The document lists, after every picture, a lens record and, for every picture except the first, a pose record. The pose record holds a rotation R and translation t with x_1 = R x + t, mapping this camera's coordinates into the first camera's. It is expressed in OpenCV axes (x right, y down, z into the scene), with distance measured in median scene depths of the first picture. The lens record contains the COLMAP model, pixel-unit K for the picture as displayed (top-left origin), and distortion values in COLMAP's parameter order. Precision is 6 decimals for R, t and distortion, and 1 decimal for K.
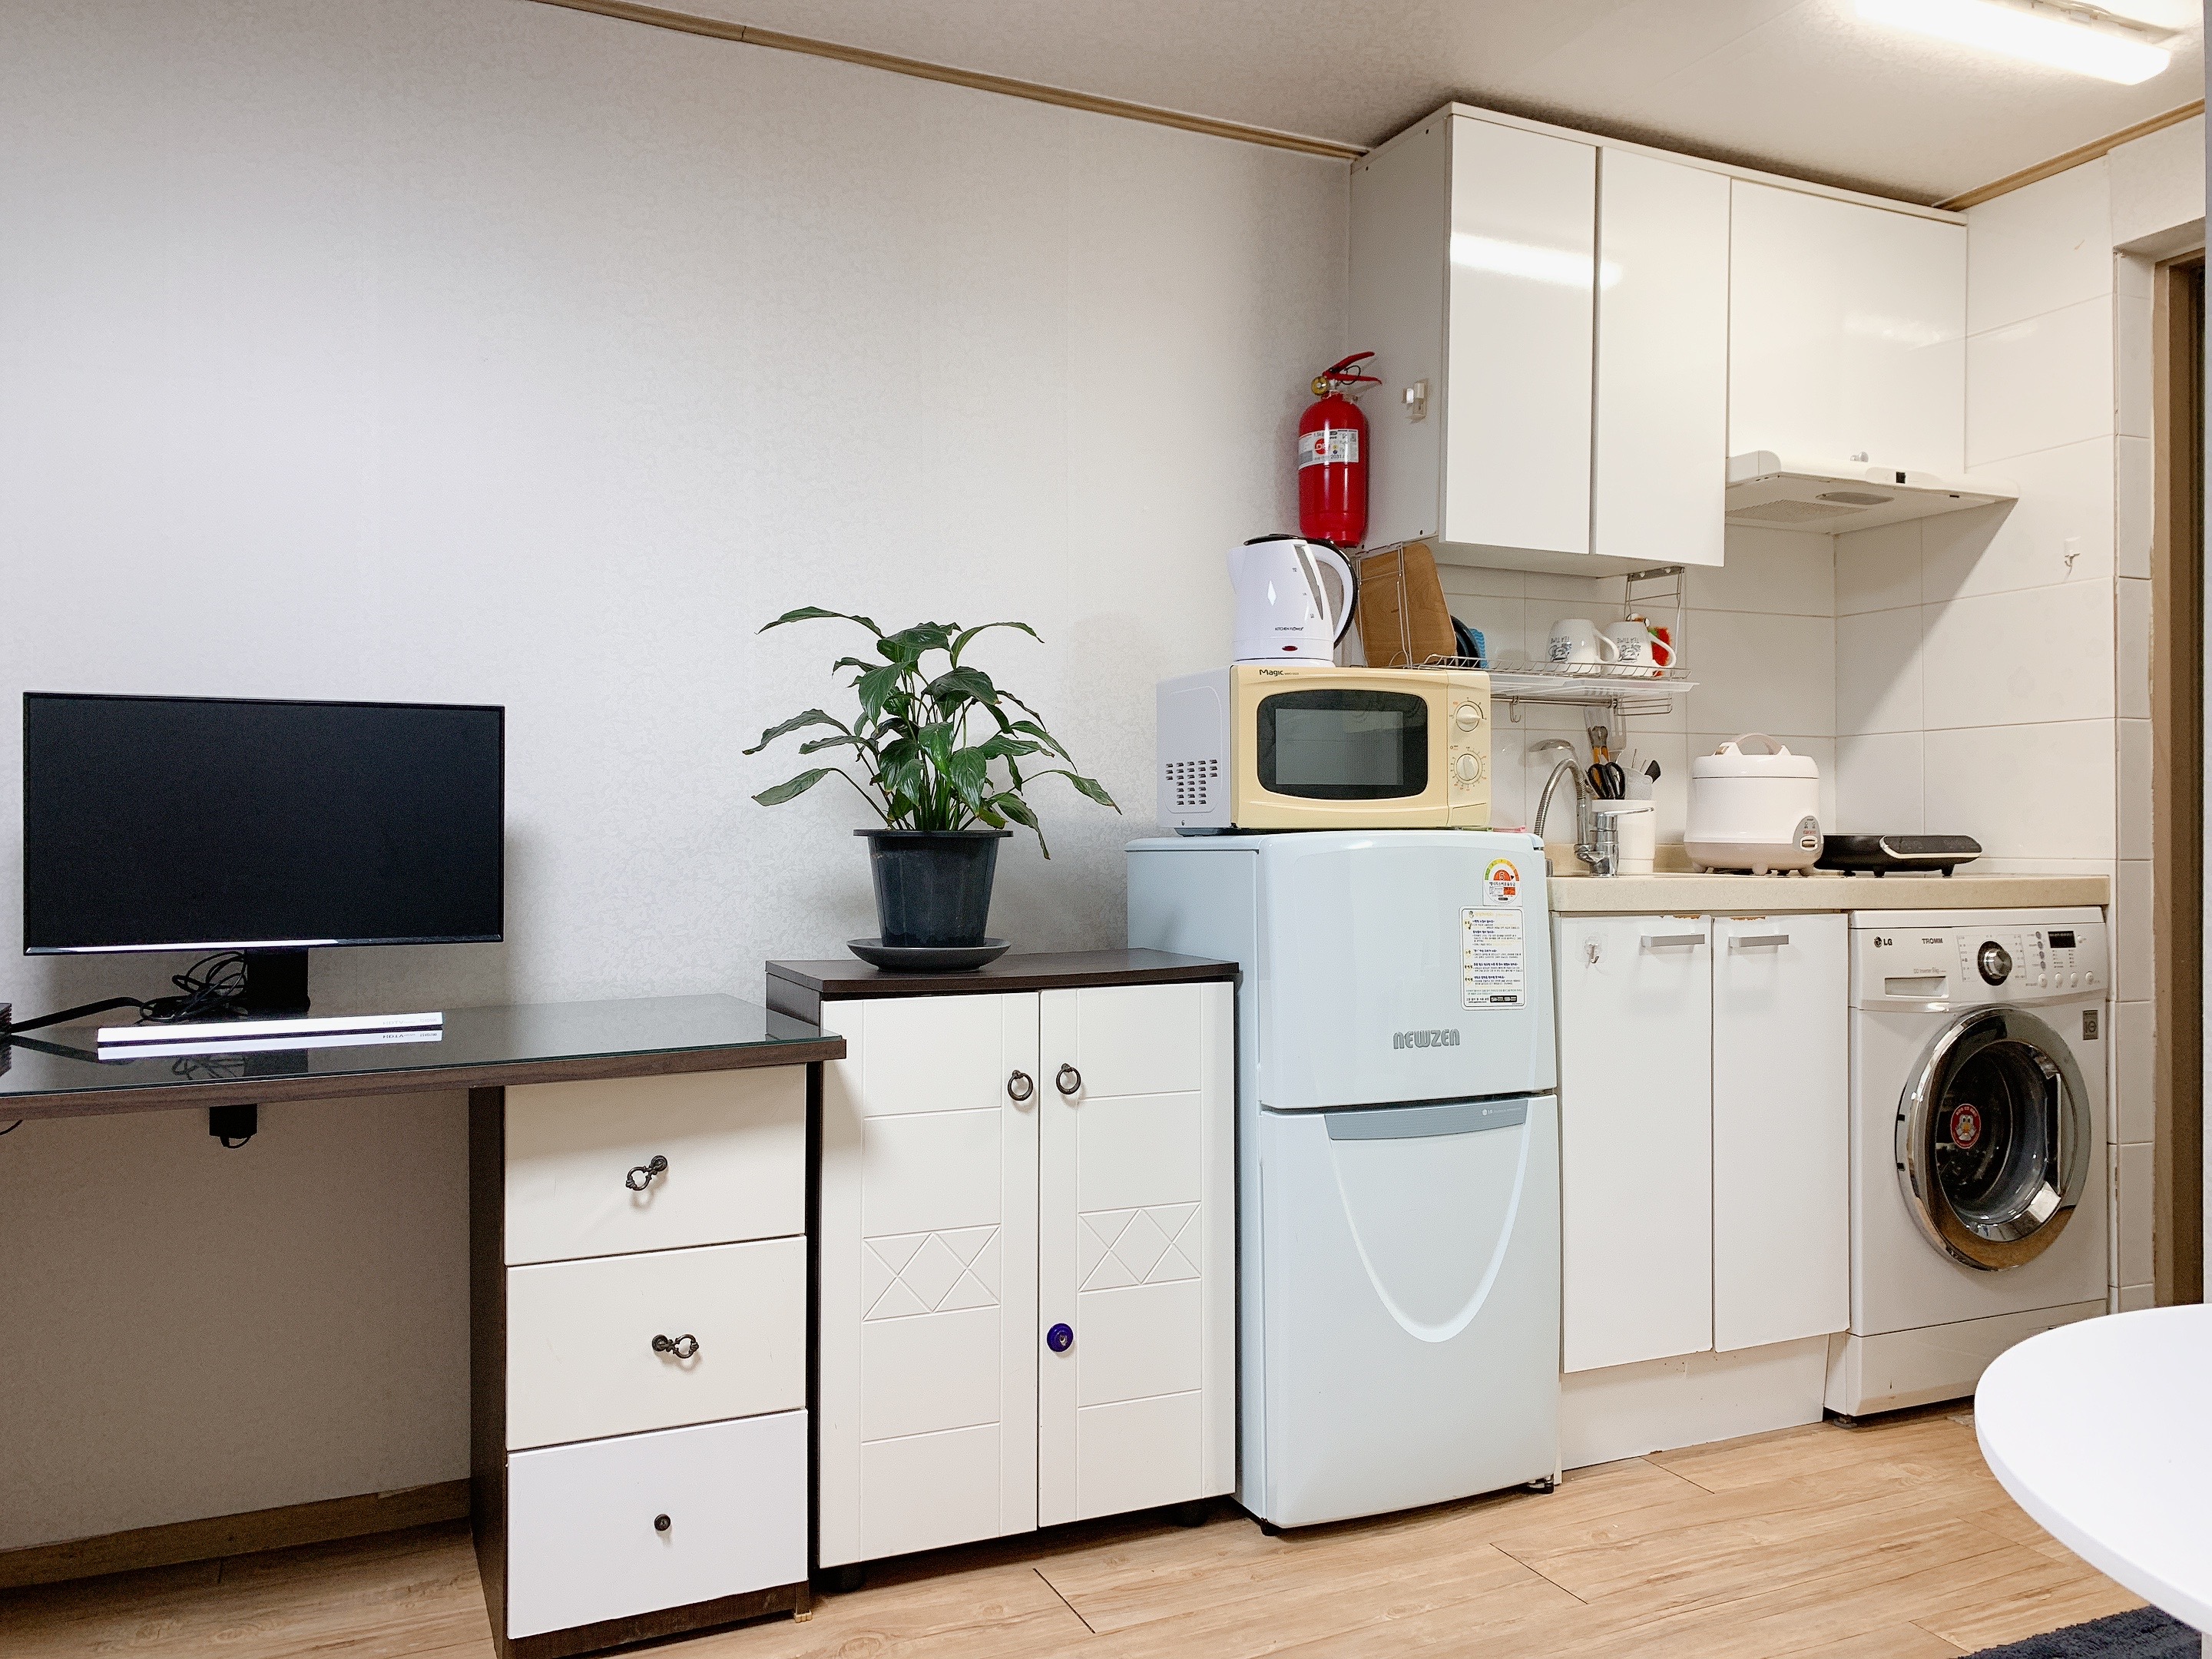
lens RADIAL K [[1663.8, 0, 1106.0], [0, 1663.8, 829.5], [0, 0, 1]] dist [0.047777, -0.076126]
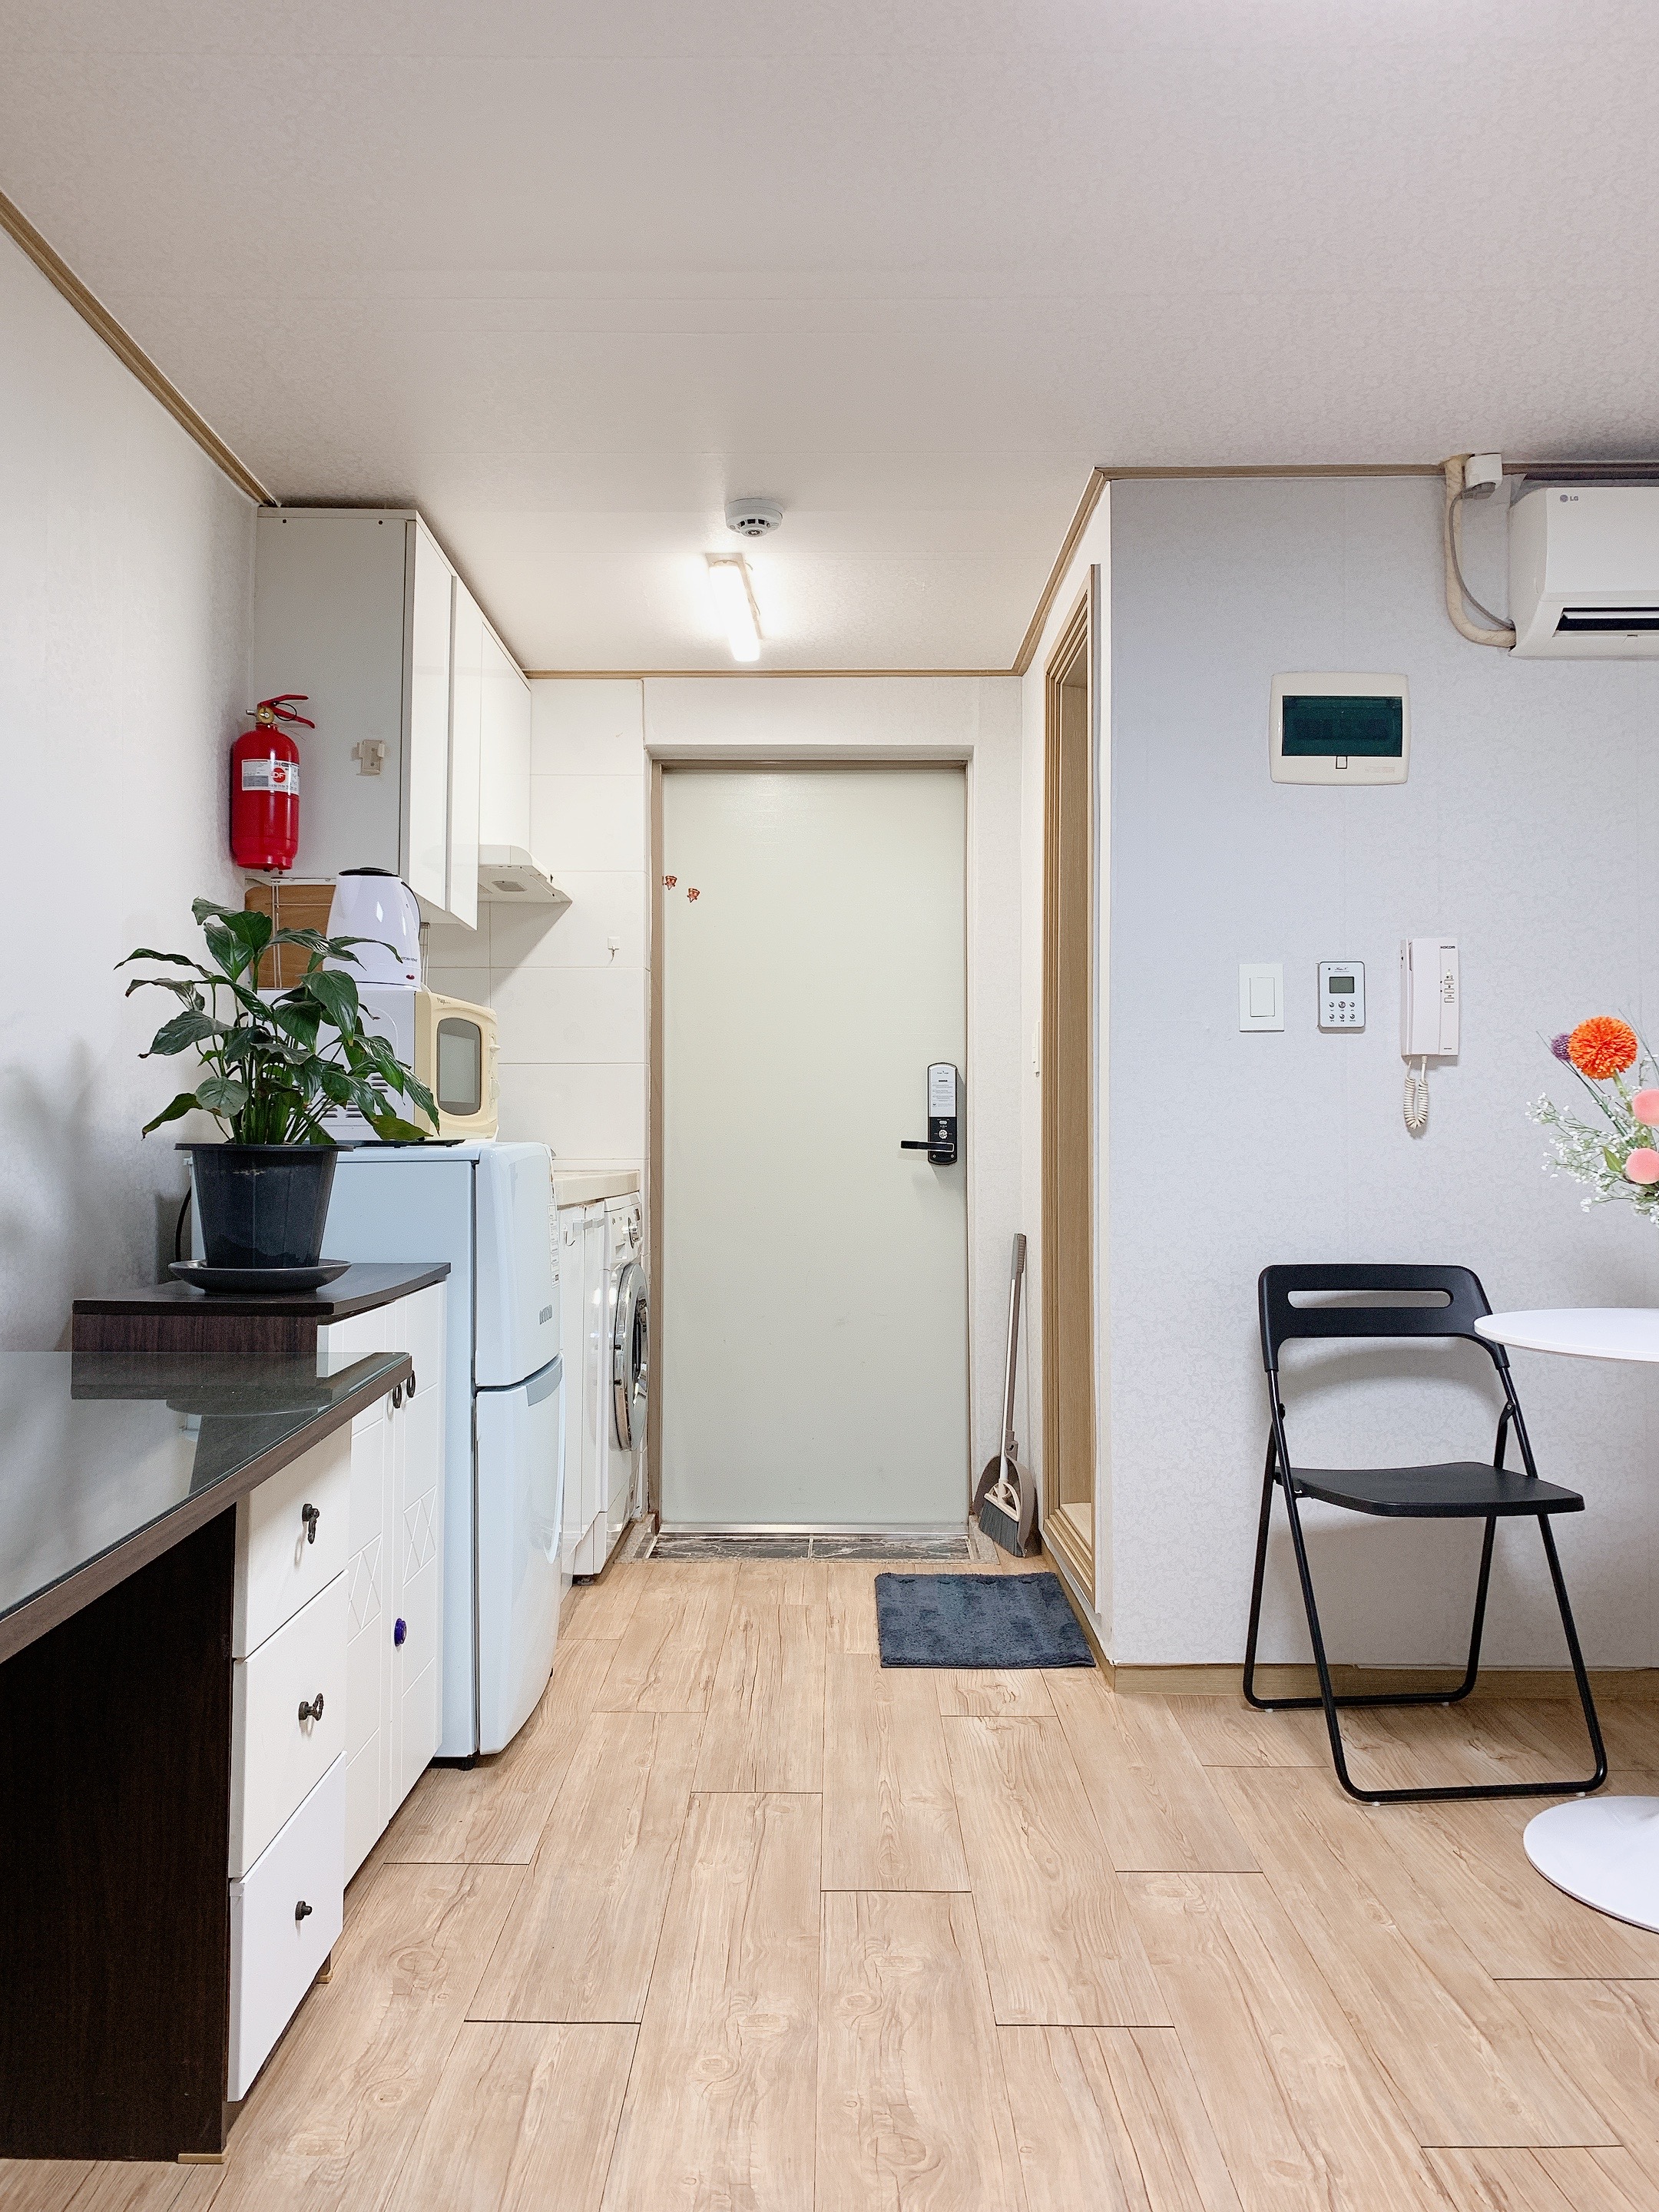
lens RADIAL K [[1670.1, 0, 829.5], [0, 1670.1, 1106.0], [0, 0, 1]] dist [-0.028767, -0.003113]
pose [[0.417077, 0.016756, 0.908717, -0.843878], [-0.006832, 0.999860, -0.015301, -0.011439], [-0.908845, 0.000173, 0.417133, 0.317358]]
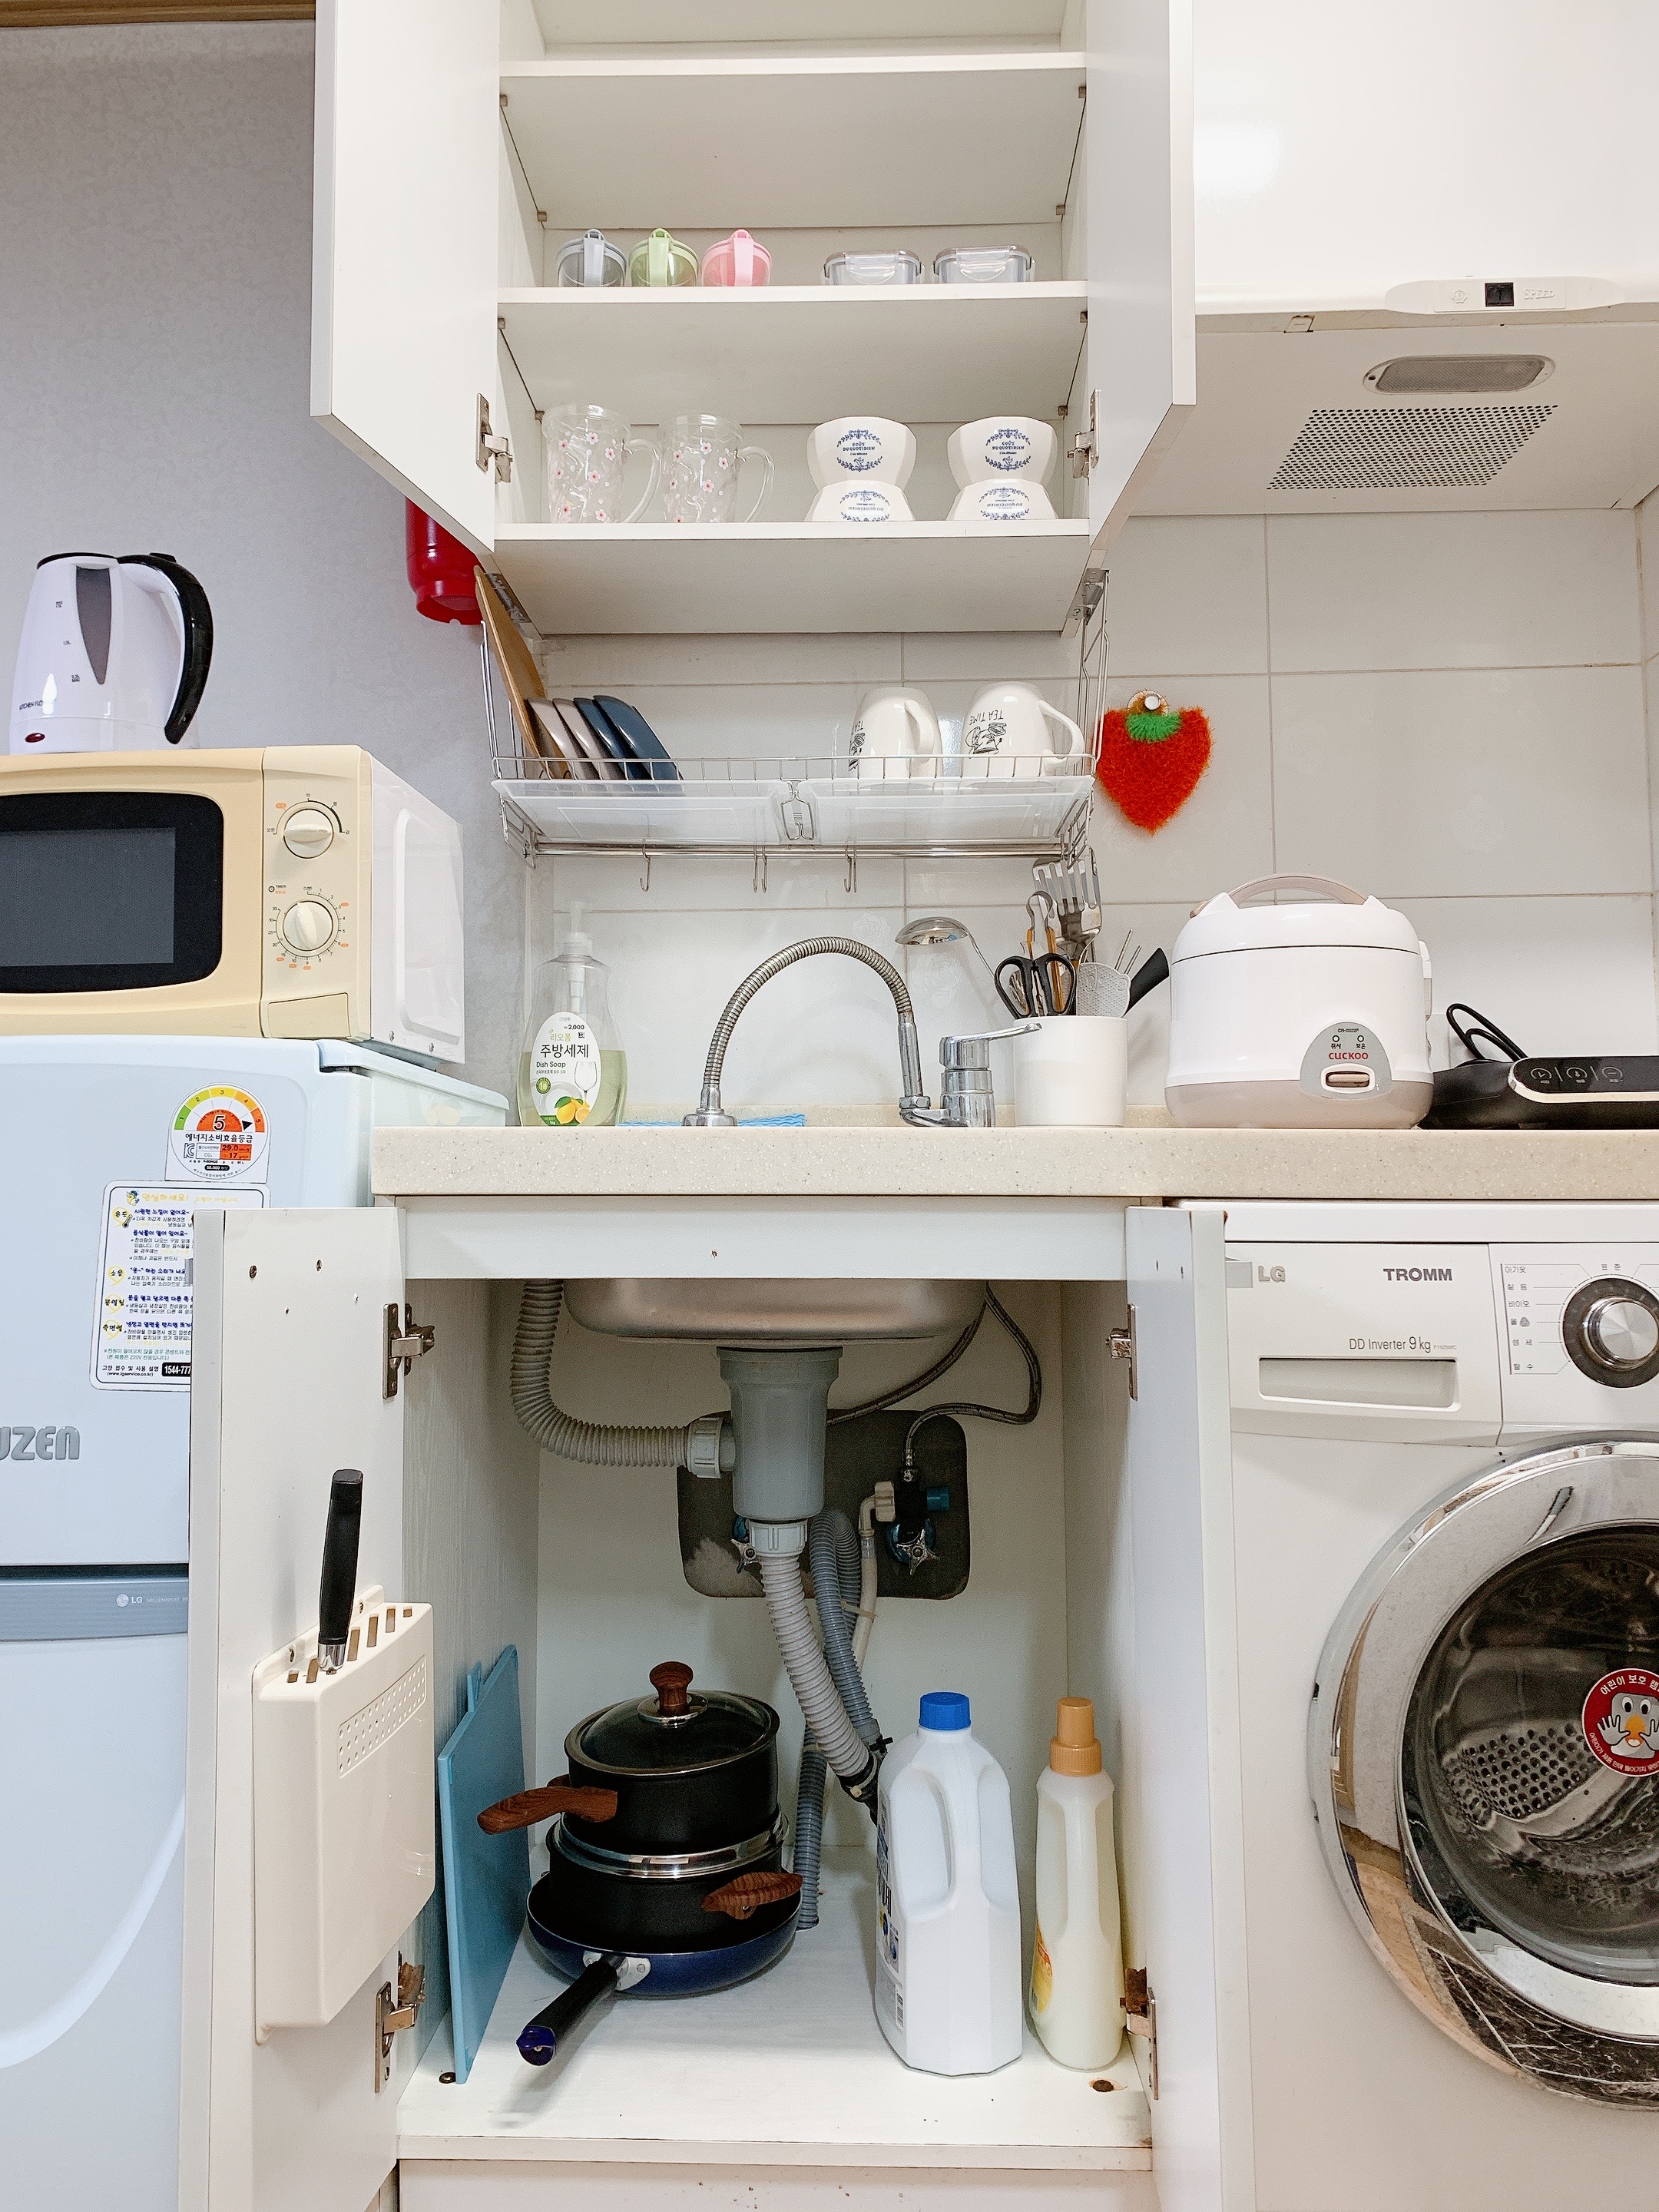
lens RADIAL K [[1663.8, 0, 829.2], [0, 1663.8, 1080.8], [0, 0, 1]] dist [0.047777, -0.076126]
pose [[0.901404, -0.036288, -0.431456, 0.653296], [0.009738, 0.997929, -0.063587, 0.051964], [0.432870, 0.053116, 0.899890, 0.660914]]
